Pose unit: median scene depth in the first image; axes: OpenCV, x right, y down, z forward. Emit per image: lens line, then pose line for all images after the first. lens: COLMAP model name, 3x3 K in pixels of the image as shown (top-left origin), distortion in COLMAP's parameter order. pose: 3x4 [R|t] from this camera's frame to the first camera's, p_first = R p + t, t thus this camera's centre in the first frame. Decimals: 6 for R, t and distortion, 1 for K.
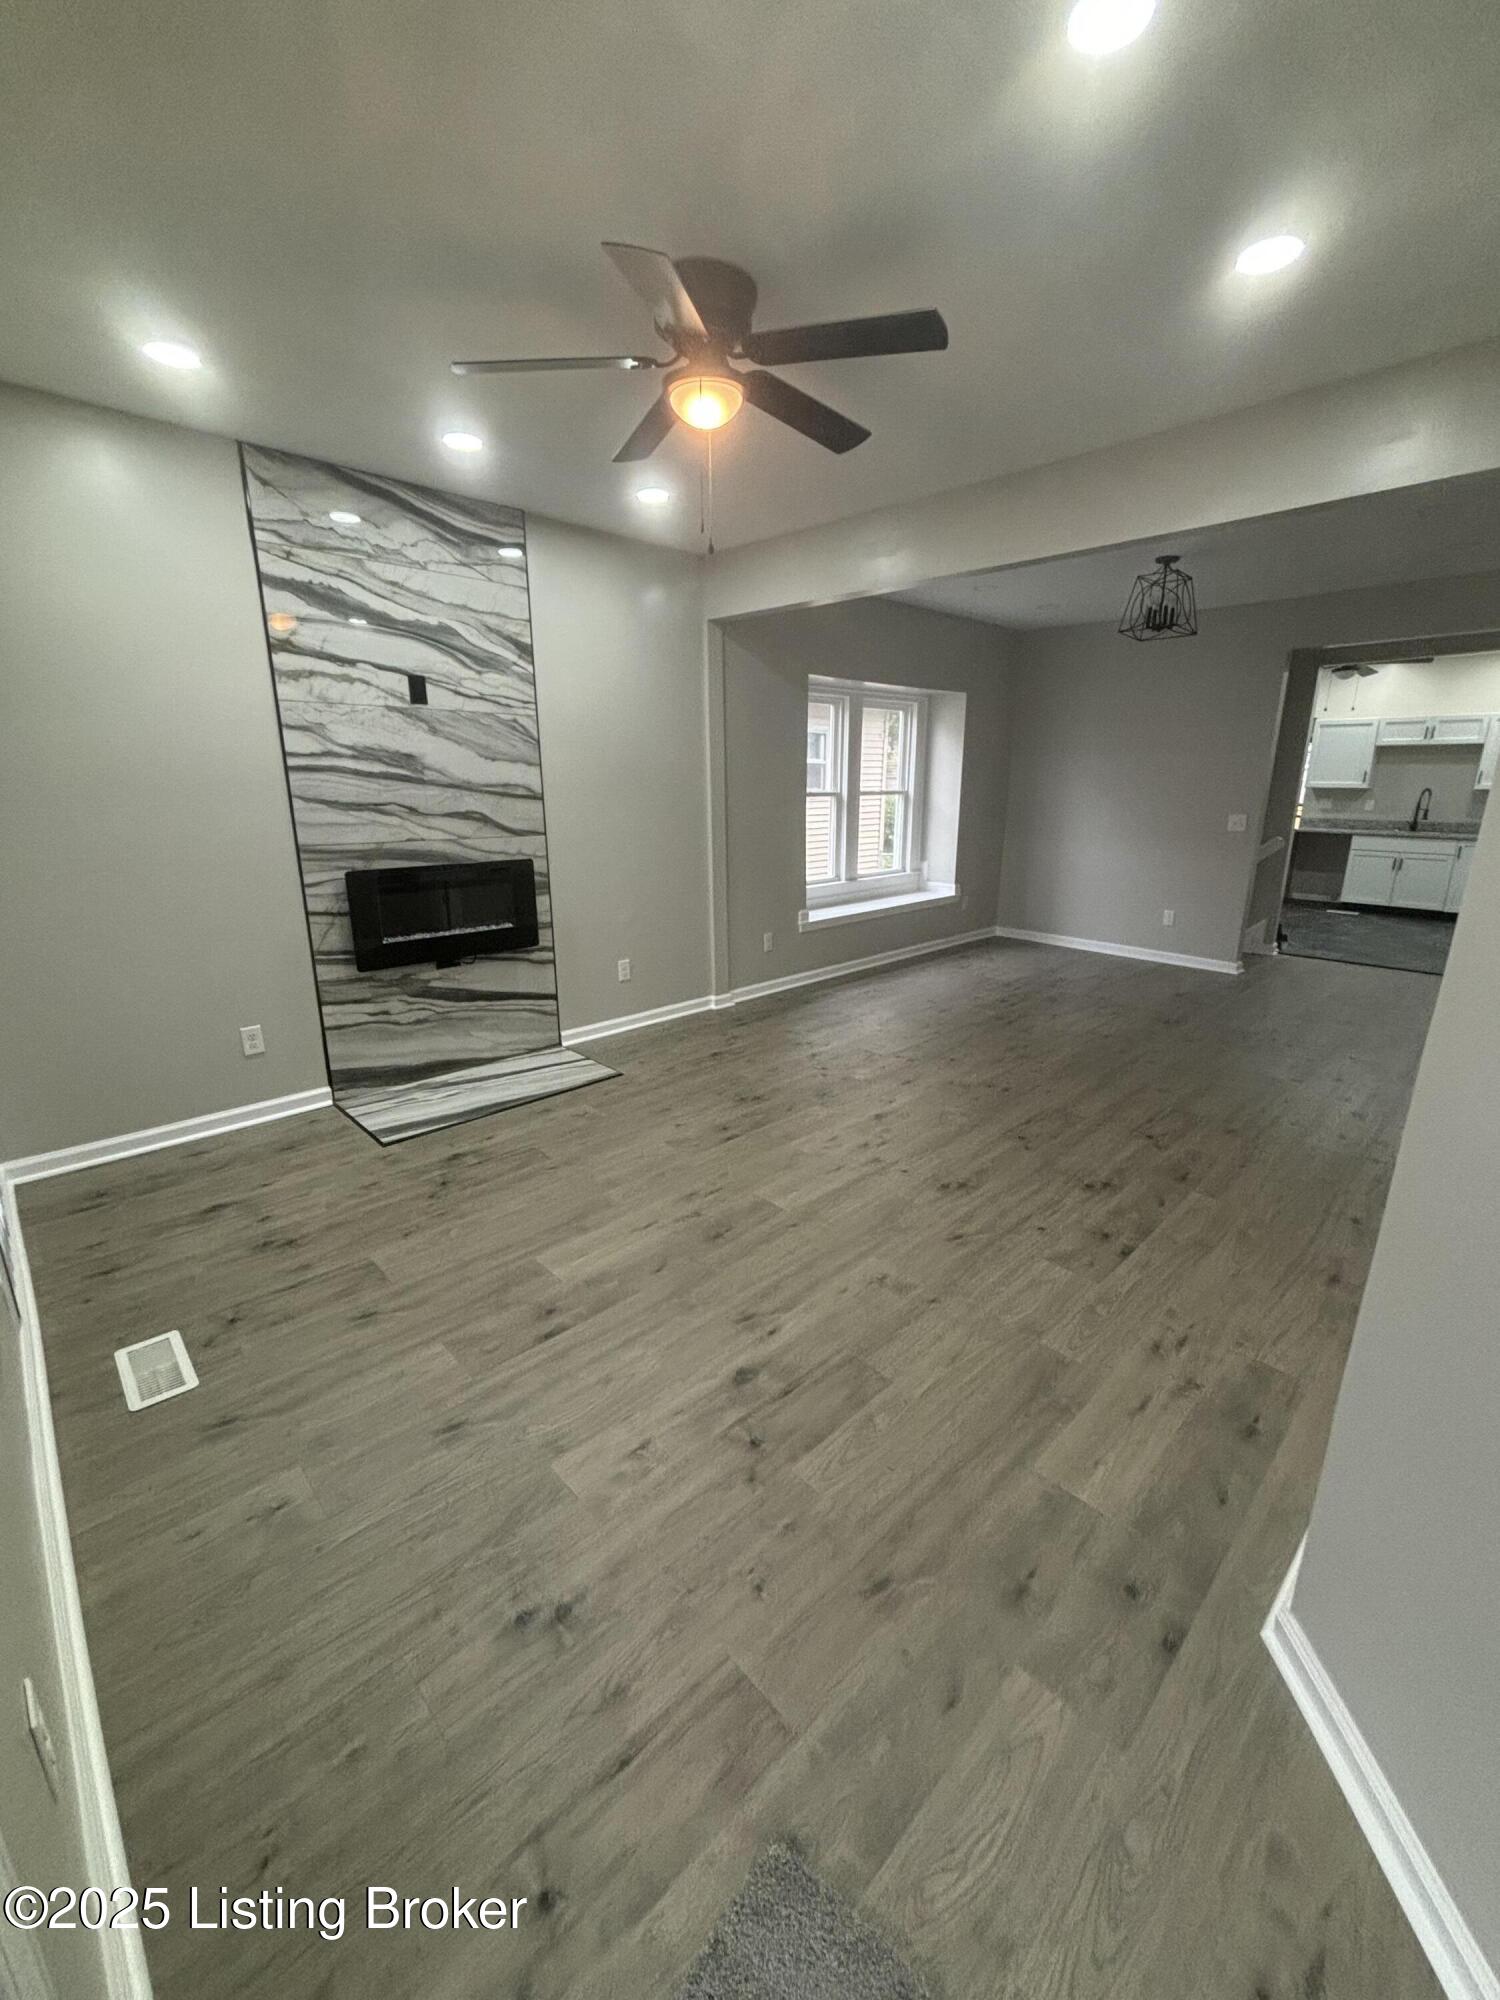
lens RADIAL K [[813.6, 0, 750.0], [0, 813.6, 1001.5], [0, 0, 1]] dist [-0.005427, -0.000439]
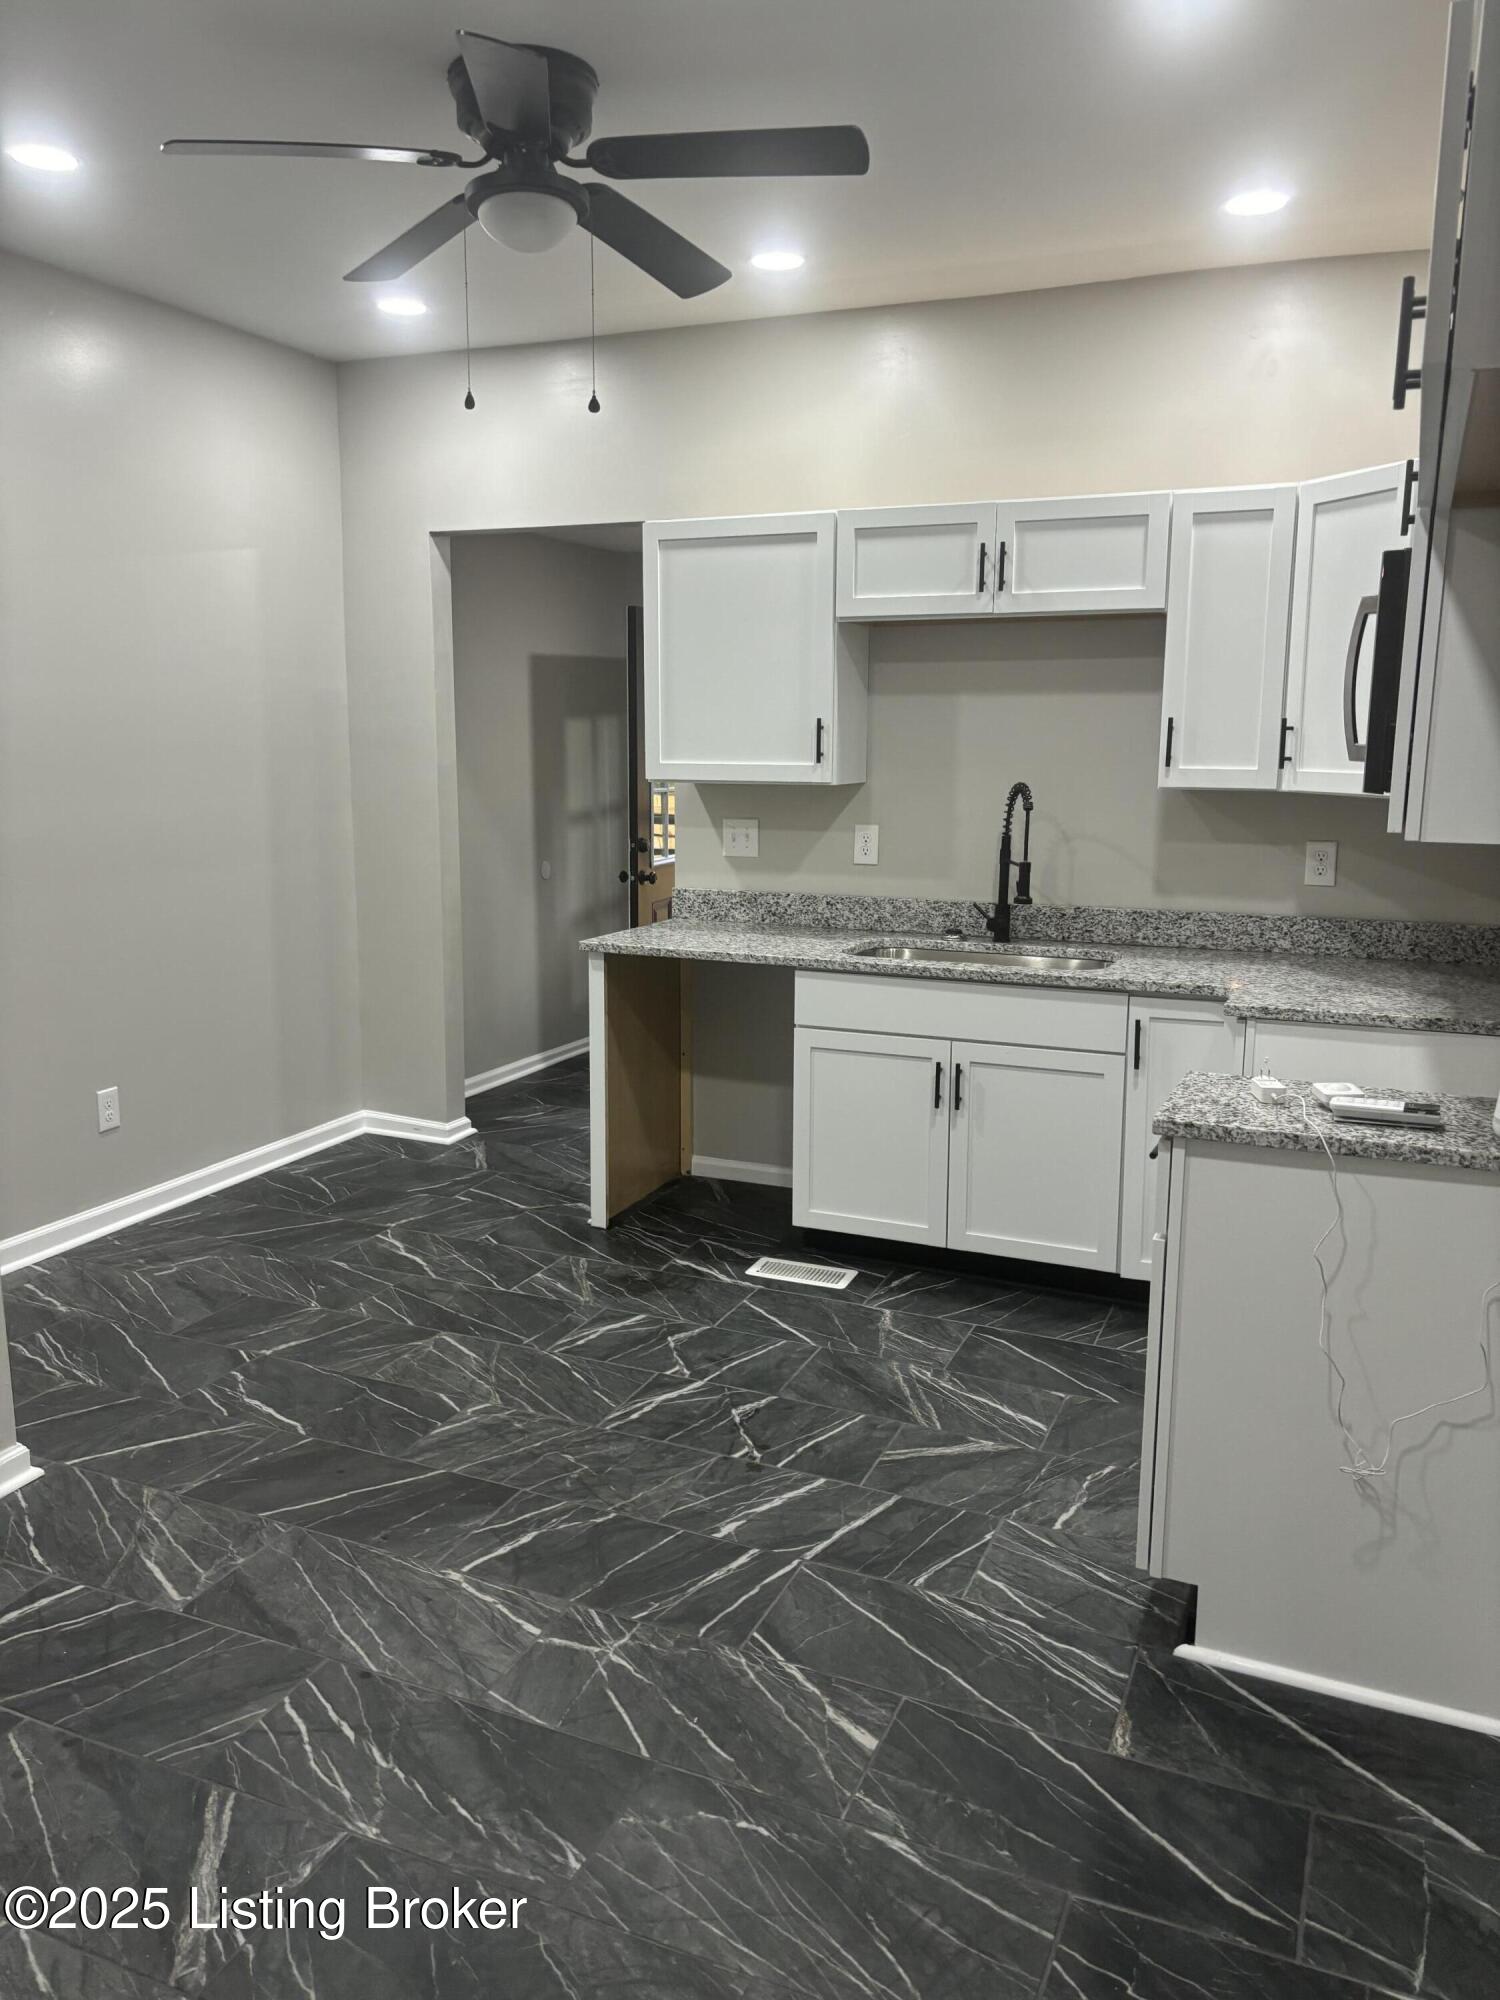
lens RADIAL K [[1523.2, 0, 757.9], [0, 1523.2, 1004.5], [0, 0, 1]] dist [0.072733, -0.019665]
pose [[0.921500, -0.065821, 0.382760, 0.555517], [0.100871, 0.992275, -0.072214, -0.162883], [-0.375050, 0.105155, 0.921021, 0.575724]]
